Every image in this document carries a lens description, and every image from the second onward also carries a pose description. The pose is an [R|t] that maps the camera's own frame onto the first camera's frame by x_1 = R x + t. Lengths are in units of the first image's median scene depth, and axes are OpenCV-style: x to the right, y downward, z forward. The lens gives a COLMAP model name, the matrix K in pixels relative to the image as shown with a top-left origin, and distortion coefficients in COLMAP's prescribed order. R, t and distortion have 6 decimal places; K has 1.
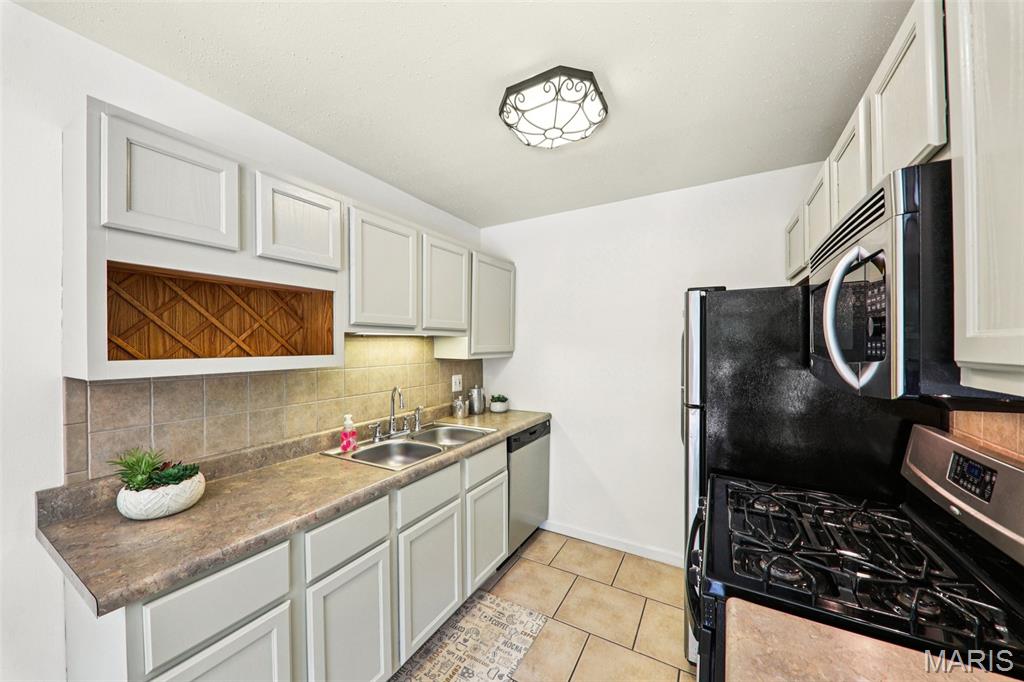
lens RADIAL K [[364.3, 0, 515.9], [0, 364.3, 345.1], [0, 0, 1]] dist [0.002951, -0.003152]
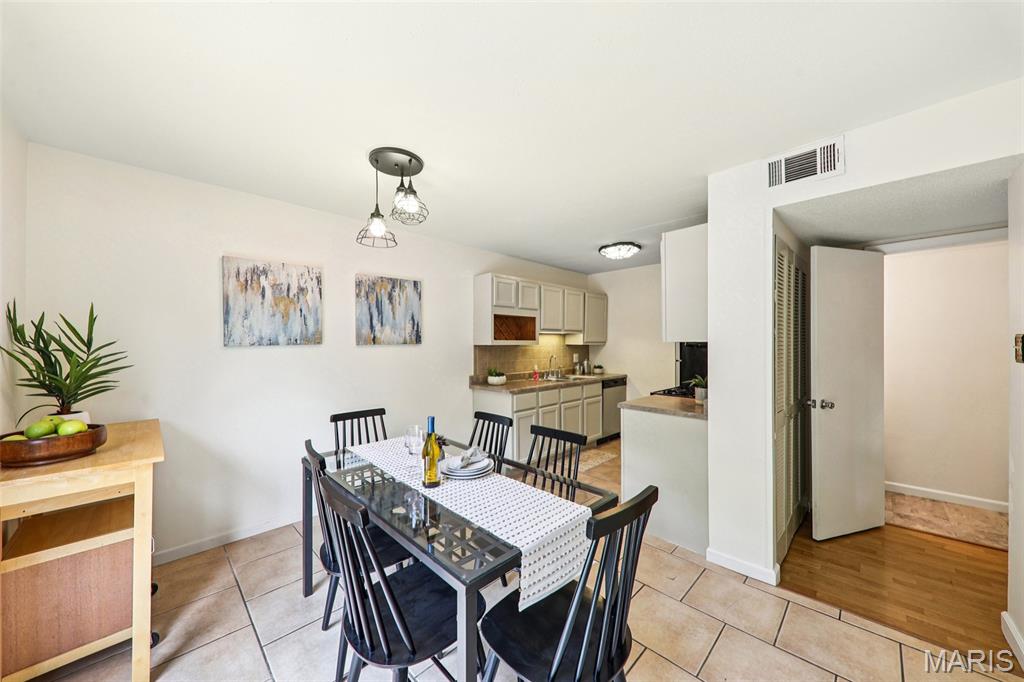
lens RADIAL K [[364.3, 0, 508.3], [0, 364.3, 341.7], [0, 0, 1]] dist [0.002951, -0.003152]
pose [[0.958666, 0.003101, -0.284516, 0.069042], [-0.003872, 0.999990, -0.002147, 0.037442], [0.284506, 0.003160, 0.958669, -1.497601]]
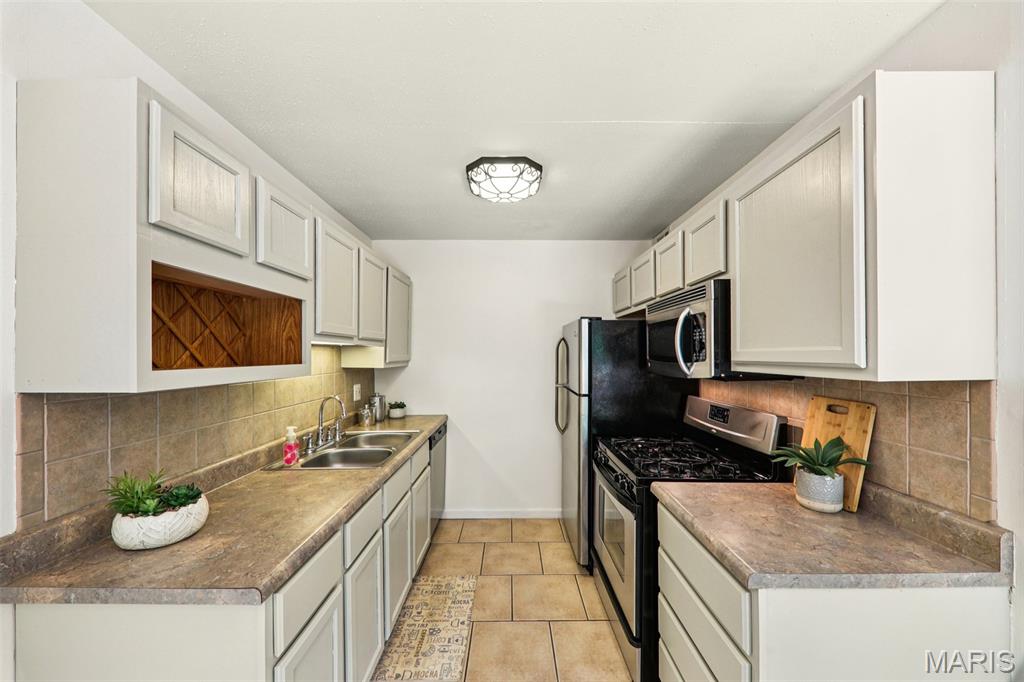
lens RADIAL K [[364.3, 0, 517.1], [0, 364.3, 353.7], [0, 0, 1]] dist [0.002951, -0.003152]
pose [[0.863974, 0.002605, 0.503530, -0.445555], [-0.000614, 0.999991, -0.004121, 0.002049], [-0.503537, 0.003251, 0.863968, -0.143336]]
